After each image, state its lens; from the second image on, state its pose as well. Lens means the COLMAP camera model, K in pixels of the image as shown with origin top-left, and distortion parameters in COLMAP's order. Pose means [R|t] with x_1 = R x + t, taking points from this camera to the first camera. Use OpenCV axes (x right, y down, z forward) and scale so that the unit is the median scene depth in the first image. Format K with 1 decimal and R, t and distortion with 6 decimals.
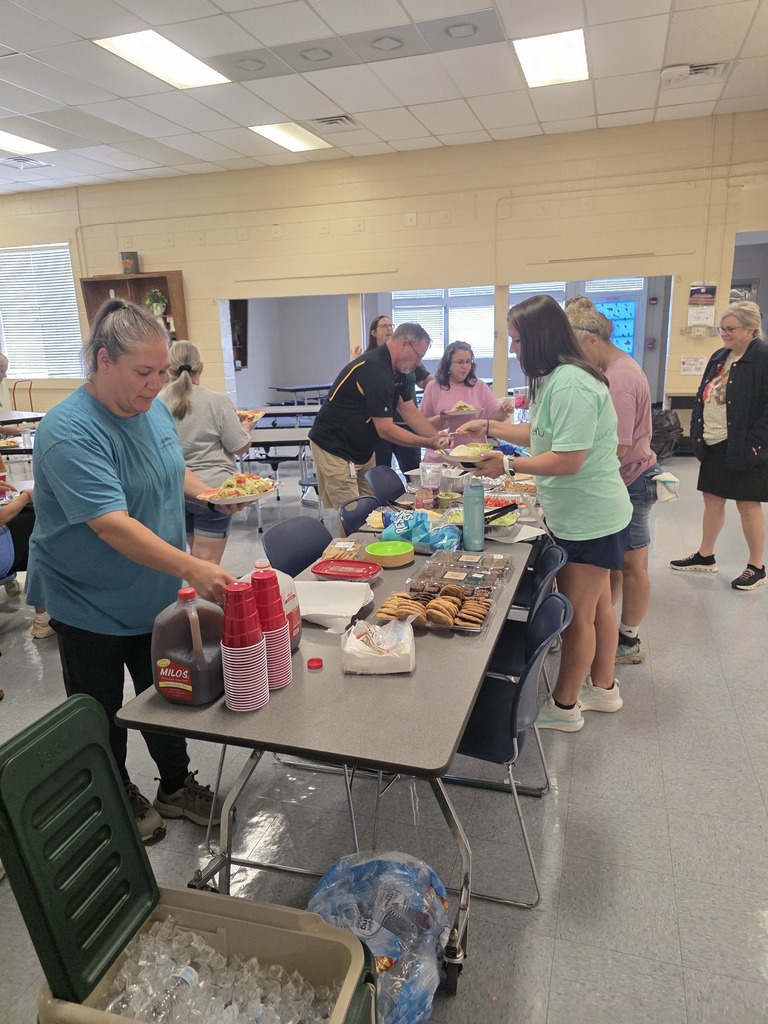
lens RADIAL K [[685.1, 0, 384.0], [0, 685.1, 512.0], [0, 0, 1]] dist [-0.002777, -0.001153]
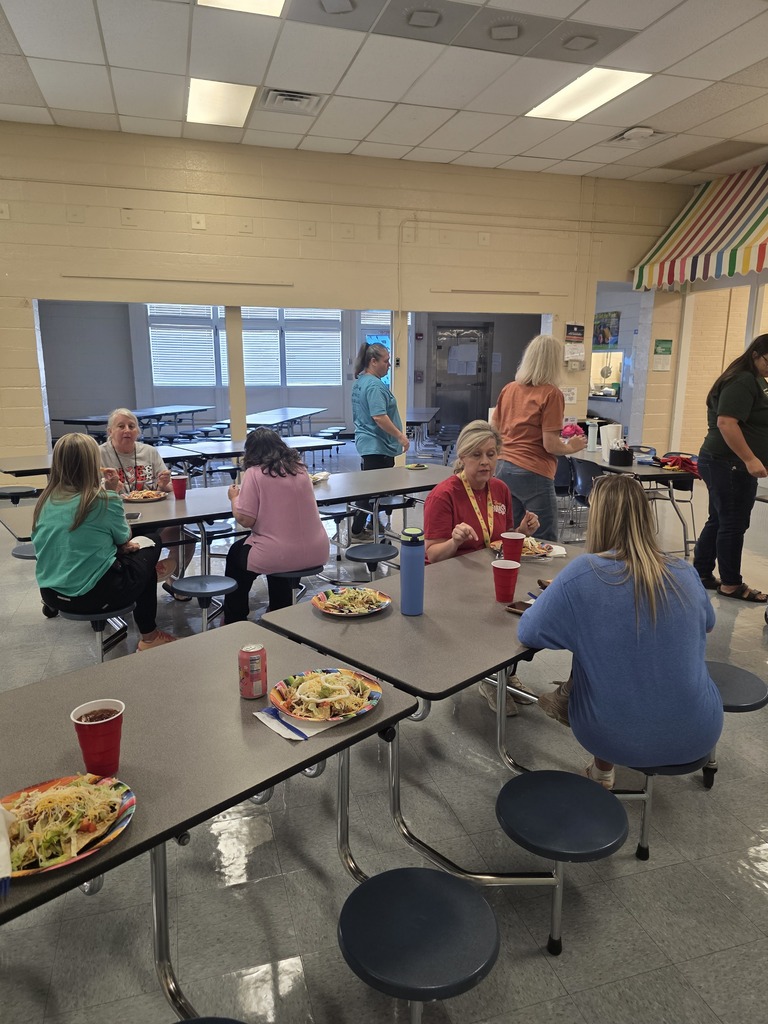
lens RADIAL K [[687.7, 0, 384.0], [0, 687.7, 531.7], [0, 0, 1]] dist [0.005772, -0.000900]
pose [[0.828605, -0.096821, 0.551398, -0.472709], [0.105741, 0.994270, 0.015686, -0.043822], [-0.549757, 0.045307, 0.834095, 0.248129]]
